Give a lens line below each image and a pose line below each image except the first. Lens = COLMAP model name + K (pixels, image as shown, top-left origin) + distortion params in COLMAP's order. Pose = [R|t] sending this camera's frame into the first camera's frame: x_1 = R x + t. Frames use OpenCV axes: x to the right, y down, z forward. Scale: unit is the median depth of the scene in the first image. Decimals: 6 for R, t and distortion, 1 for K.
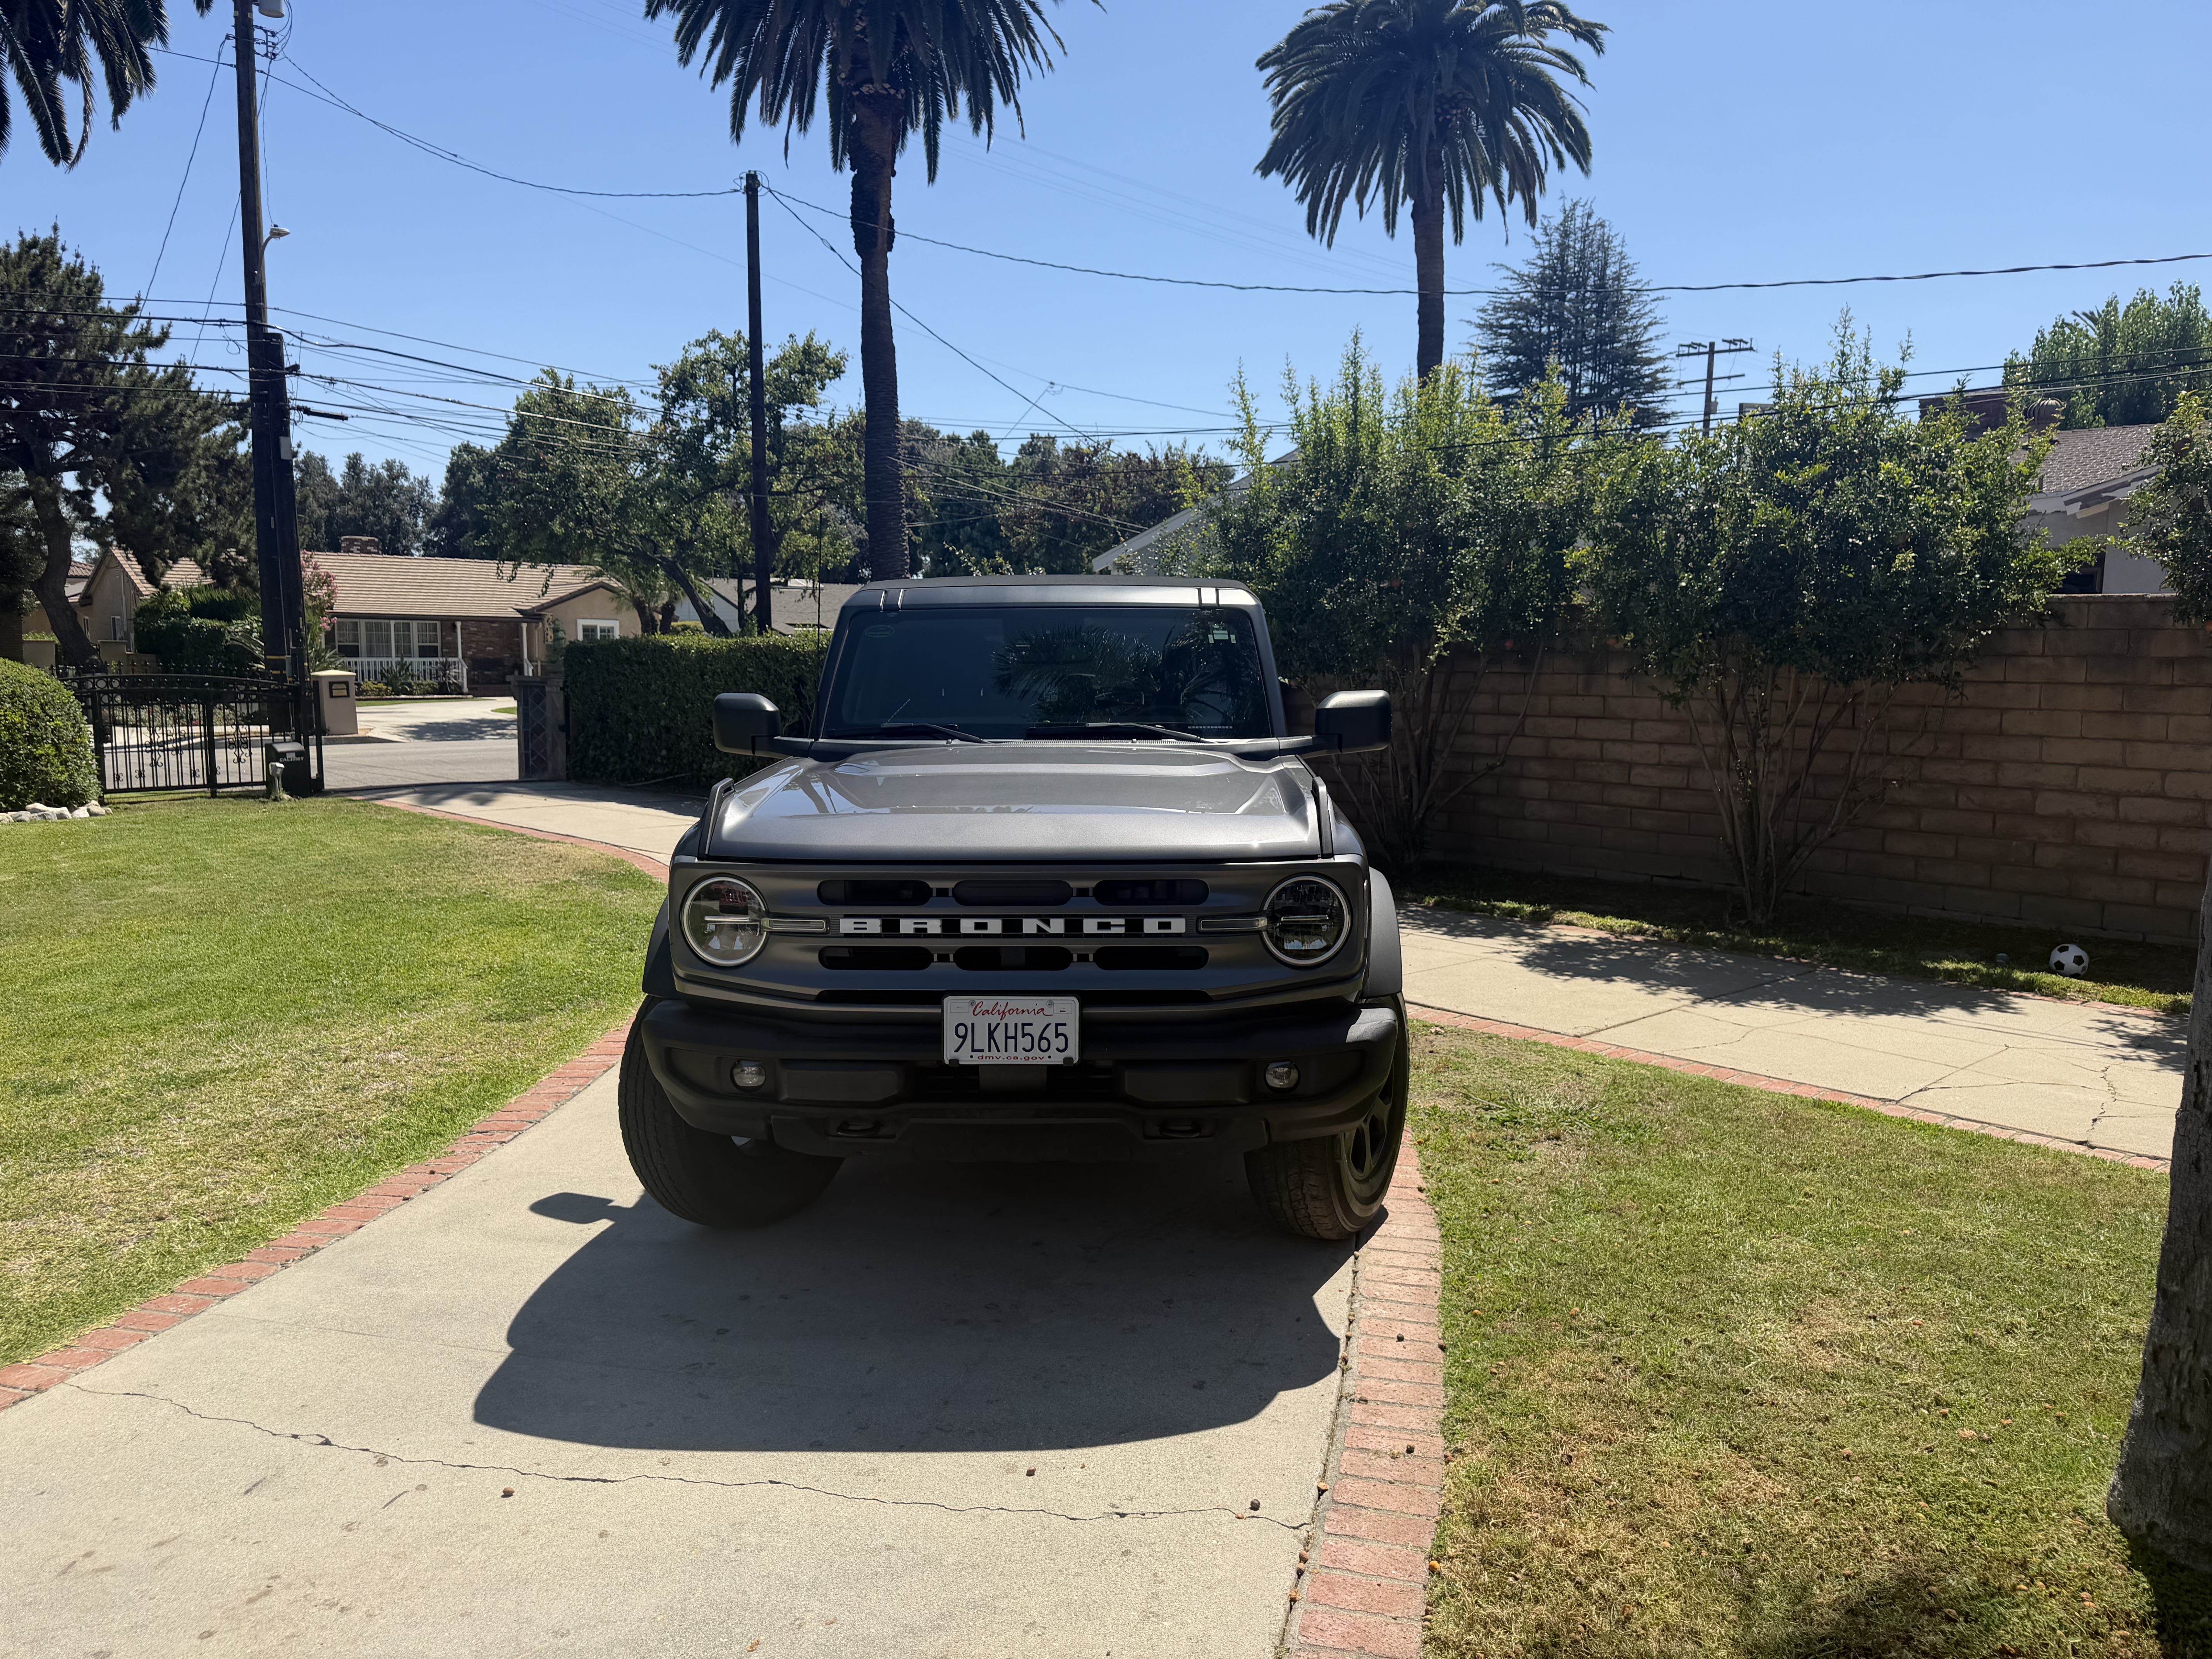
lens RADIAL K [[1634.4, 0, 1100.7], [0, 1634.4, 830.9], [0, 0, 1]] dist [-0.003343, -0.006450]
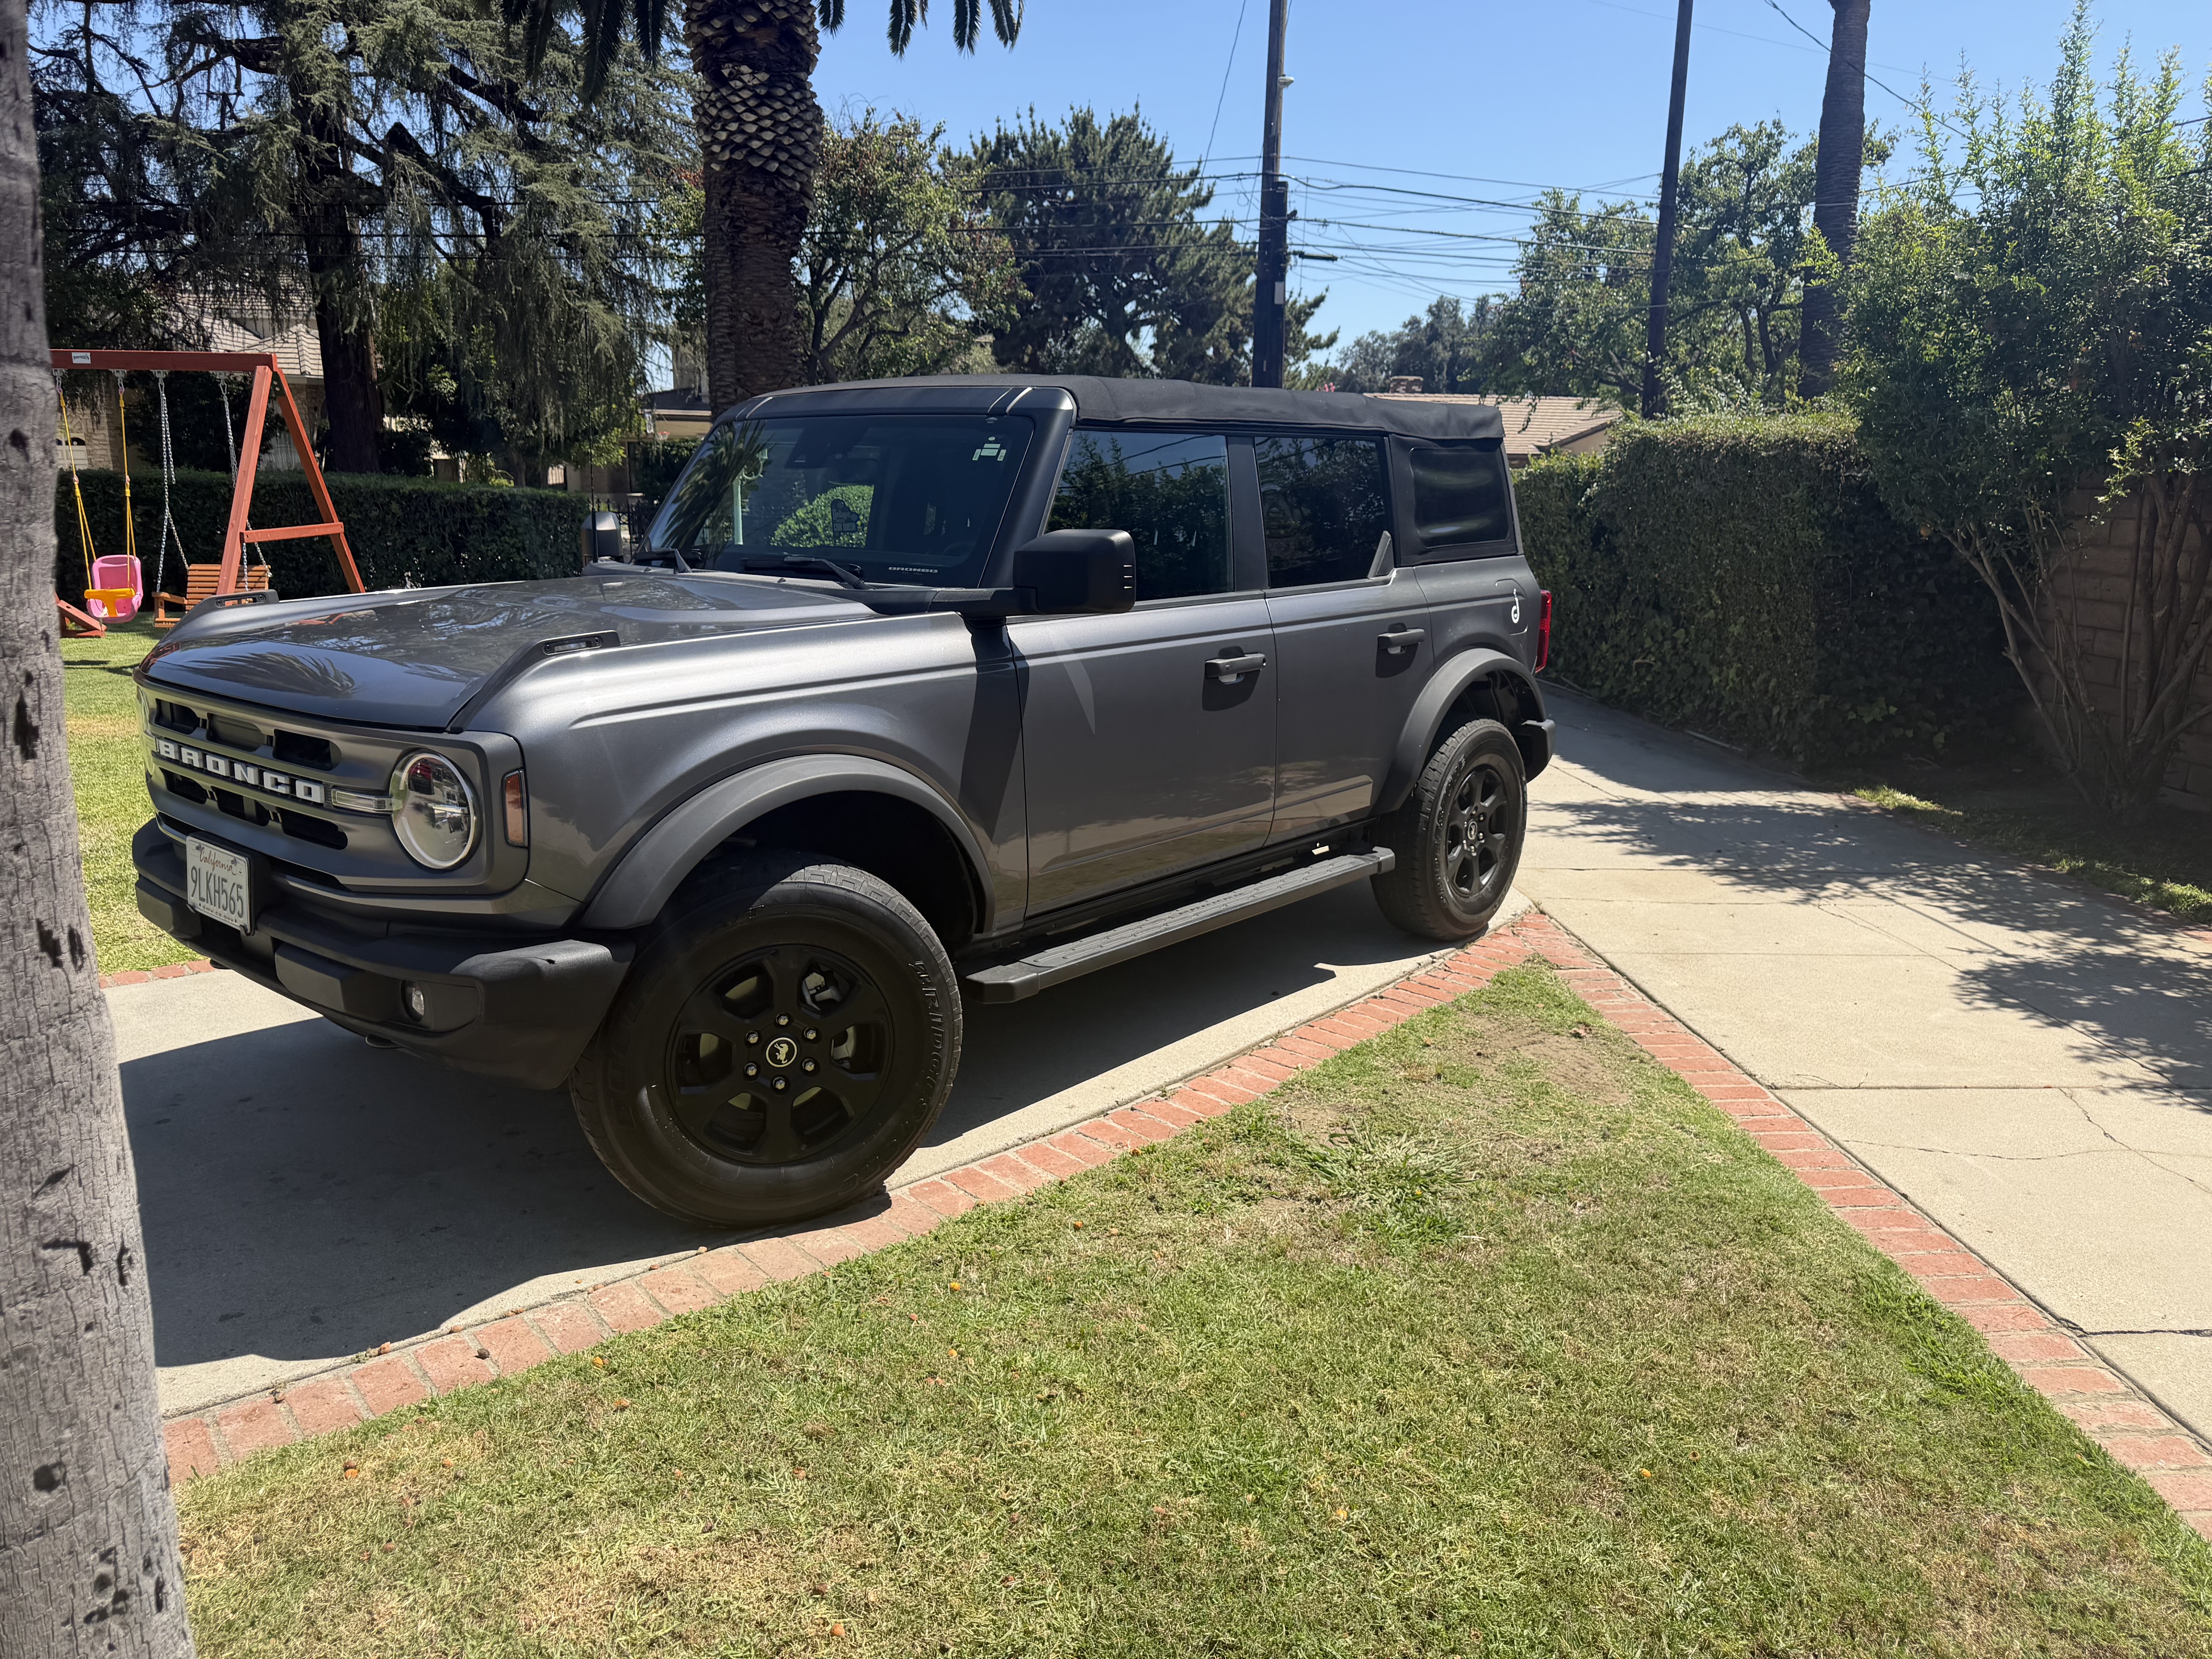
lens RADIAL K [[1634.4, 0, 1104.3], [0, 1634.4, 831.4], [0, 0, 1]] dist [-0.003343, -0.006450]
pose [[0.759180, 0.141713, -0.635266, 0.136634], [-0.080894, 0.988986, 0.123946, -0.009180], [0.645834, -0.042709, 0.762282, 0.094921]]
